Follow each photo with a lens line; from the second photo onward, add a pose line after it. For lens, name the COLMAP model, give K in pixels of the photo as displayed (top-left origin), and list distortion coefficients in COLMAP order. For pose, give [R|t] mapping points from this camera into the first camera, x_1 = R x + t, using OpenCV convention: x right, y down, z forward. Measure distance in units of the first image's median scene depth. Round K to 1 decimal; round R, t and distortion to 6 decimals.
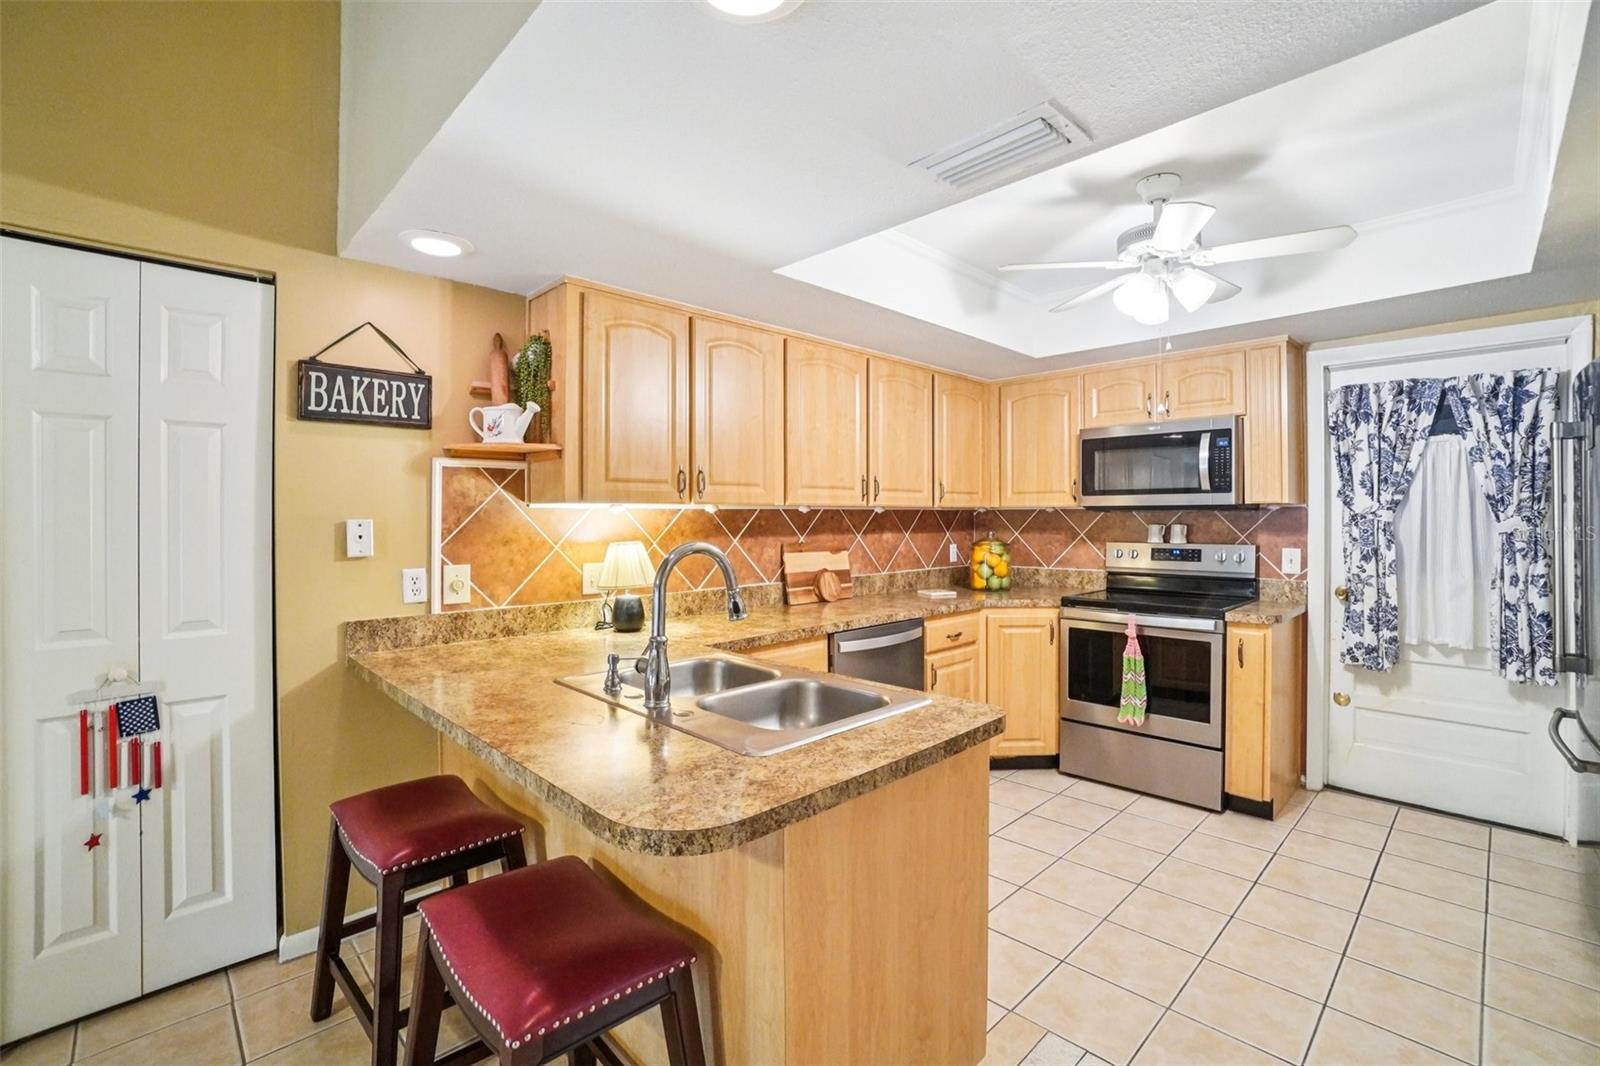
lens RADIAL K [[712.8, 0, 811.1], [0, 712.8, 524.8], [0, 0, 1]] dist [-0.072396, 0.028073]
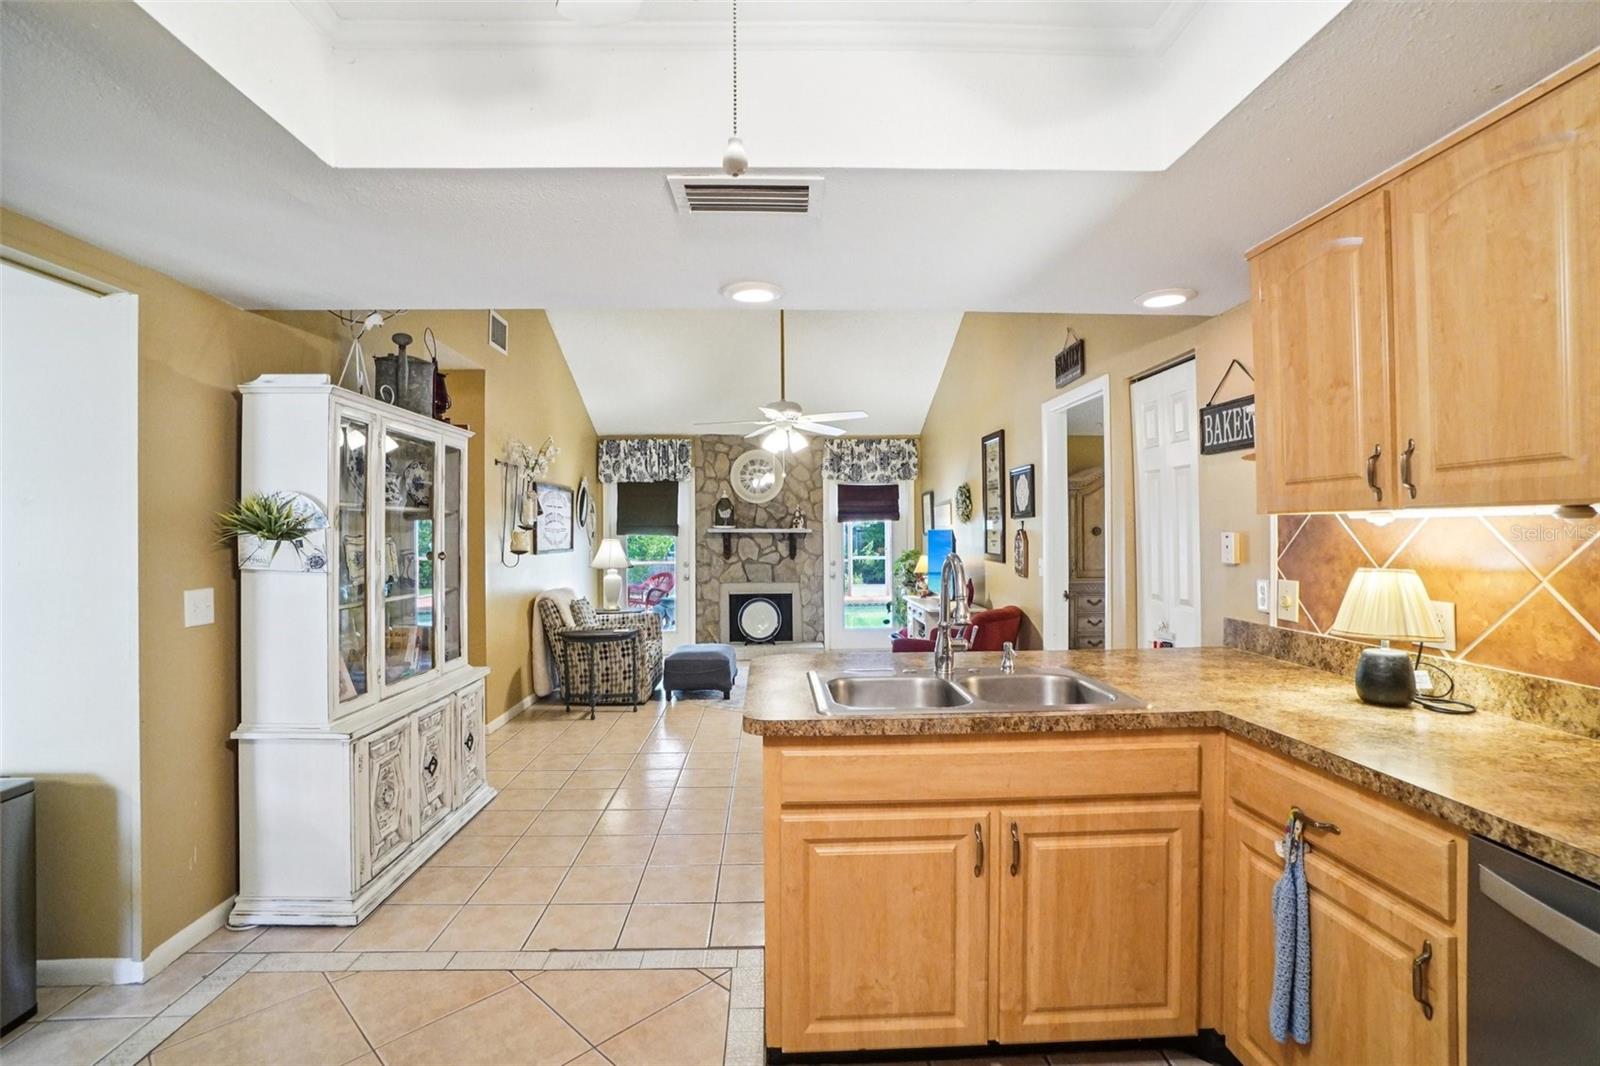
lens RADIAL K [[732.5, 0, 802.6], [0, 732.5, 527.2], [0, 0, 1]] dist [-0.066194, 0.025415]
pose [[-0.668770, 0.002086, -0.743467, 0.506183], [-0.002924, 0.999981, 0.005435, -0.014026], [0.743464, 0.005808, -0.668751, 0.884940]]
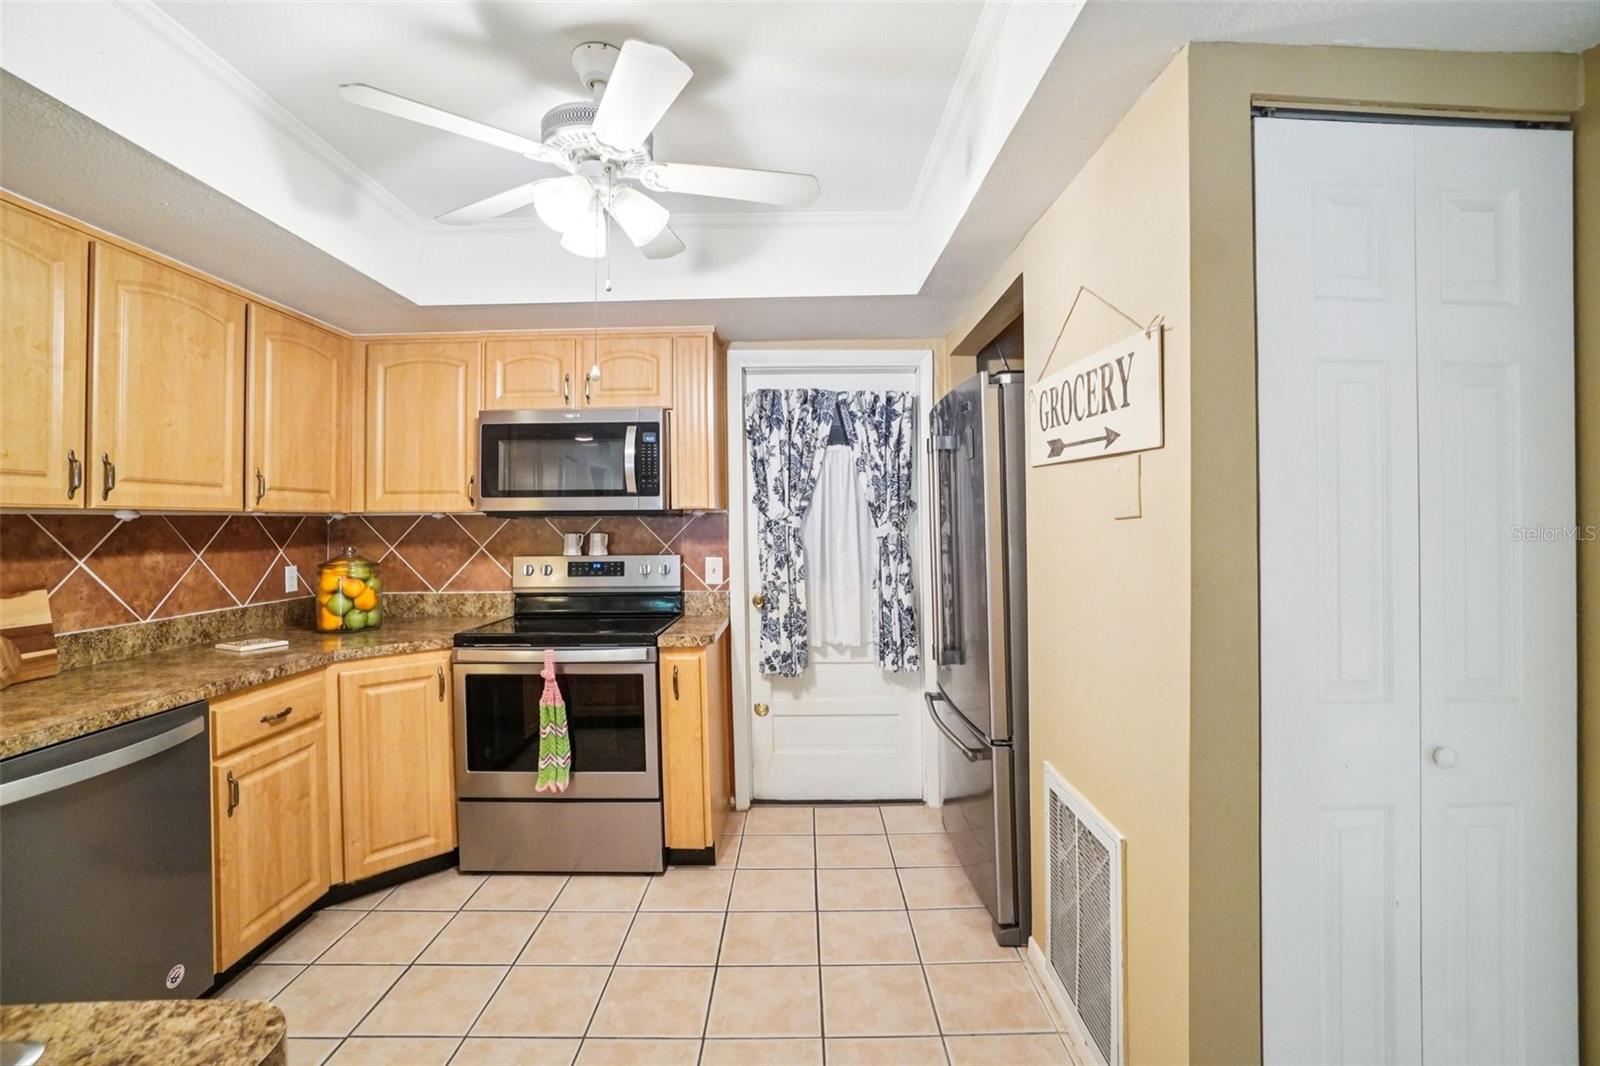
lens RADIAL K [[713.6, 0, 808.5], [0, 713.6, 513.0], [0, 0, 1]] dist [-0.065441, 0.024973]
pose [[0.697020, 0.005146, 0.717033, 0.099115], [0.014241, 0.999678, -0.021017, -0.003653], [-0.716910, 0.024861, 0.696722, 0.254618]]
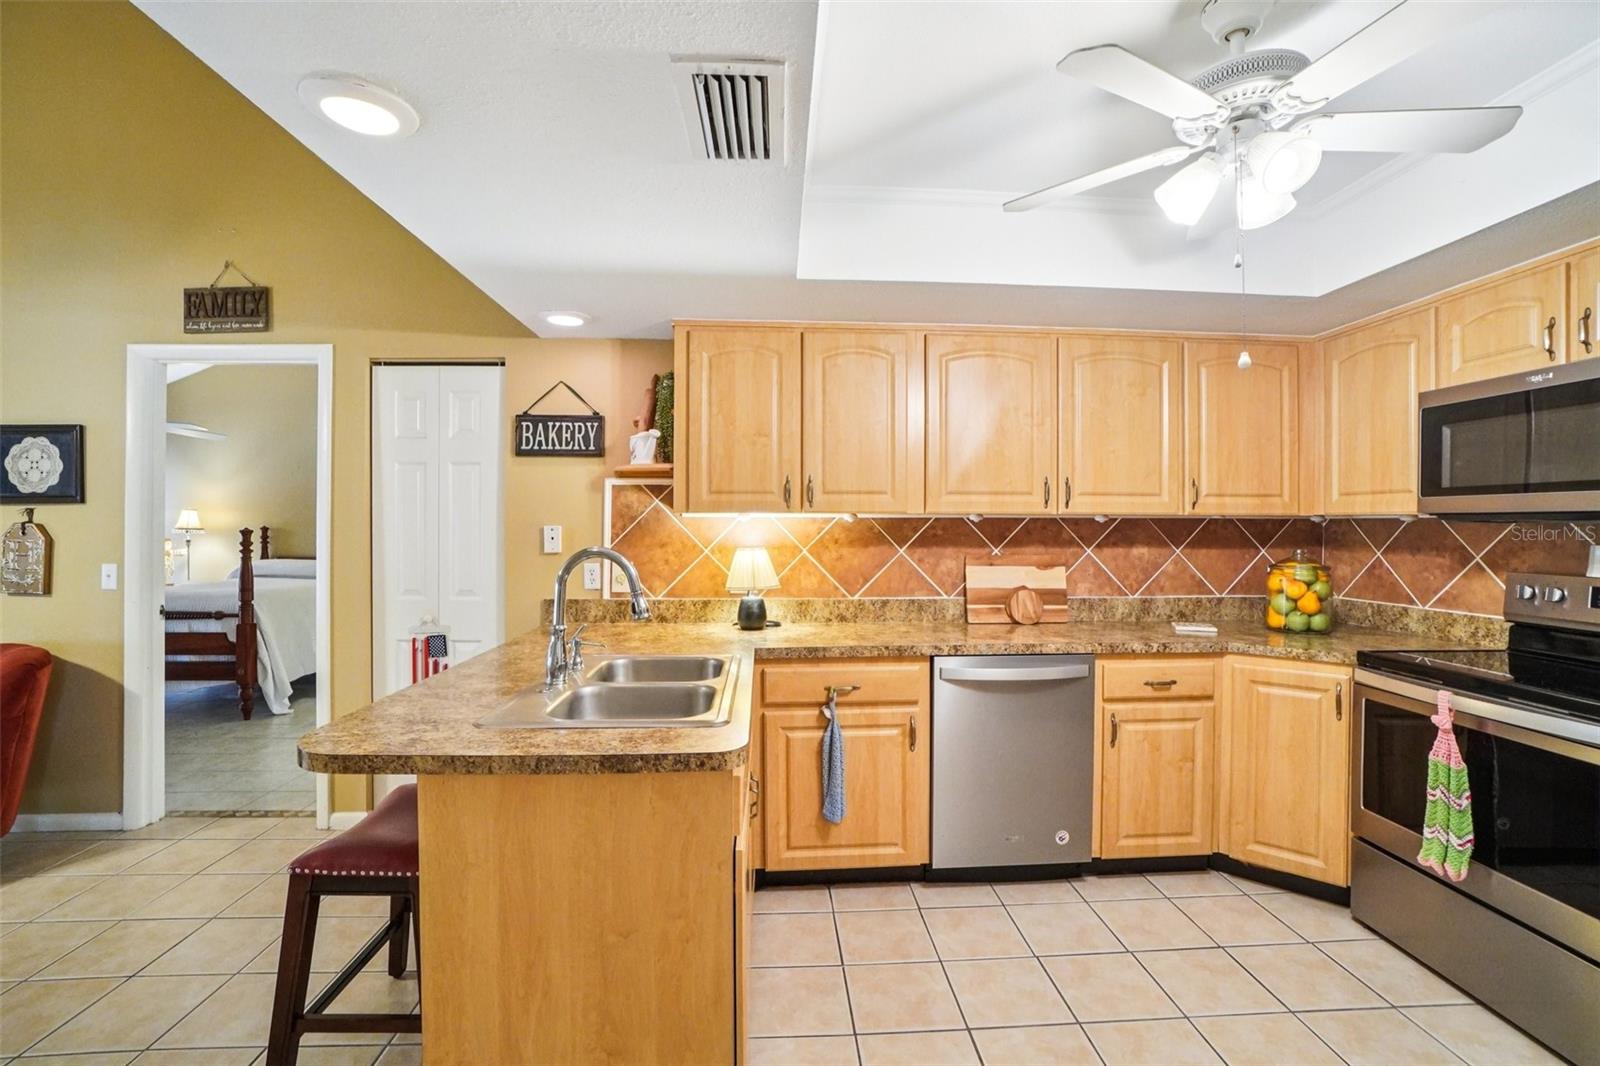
lens RADIAL K [[717.7, 0, 797.0], [0, 717.7, 523.9], [0, 0, 1]] dist [-0.066519, 0.023218]
pose [[0.743211, 0.006565, -0.669025, 0.455129], [-0.013258, 0.999900, -0.004917, -0.007180], [0.668926, 0.012525, 0.743224, 0.189873]]
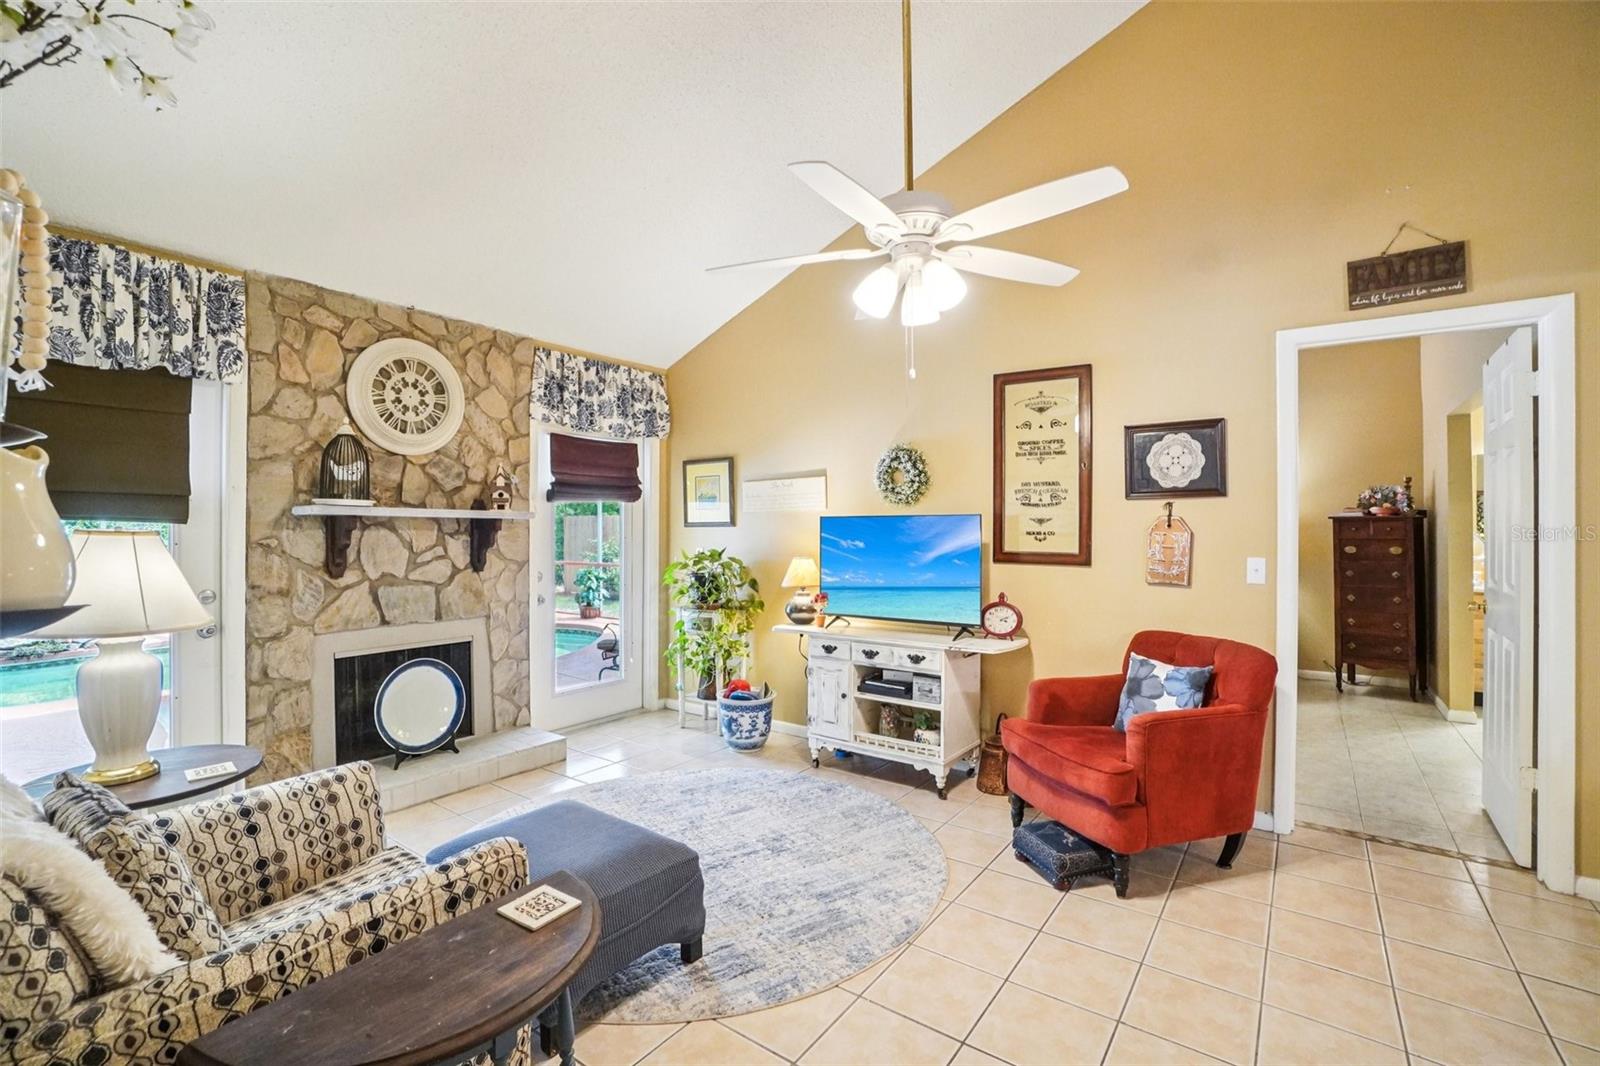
lens RADIAL K [[702.9, 0, 806.4], [0, 702.9, 528.3], [0, 0, 1]] dist [-0.065915, 0.021193]
pose [[0.171156, 0.004447, -0.985234, -0.081535], [-0.015983, 0.999871, 0.001737, 0.024371], [0.985114, 0.015450, 0.171205, -0.503923]]
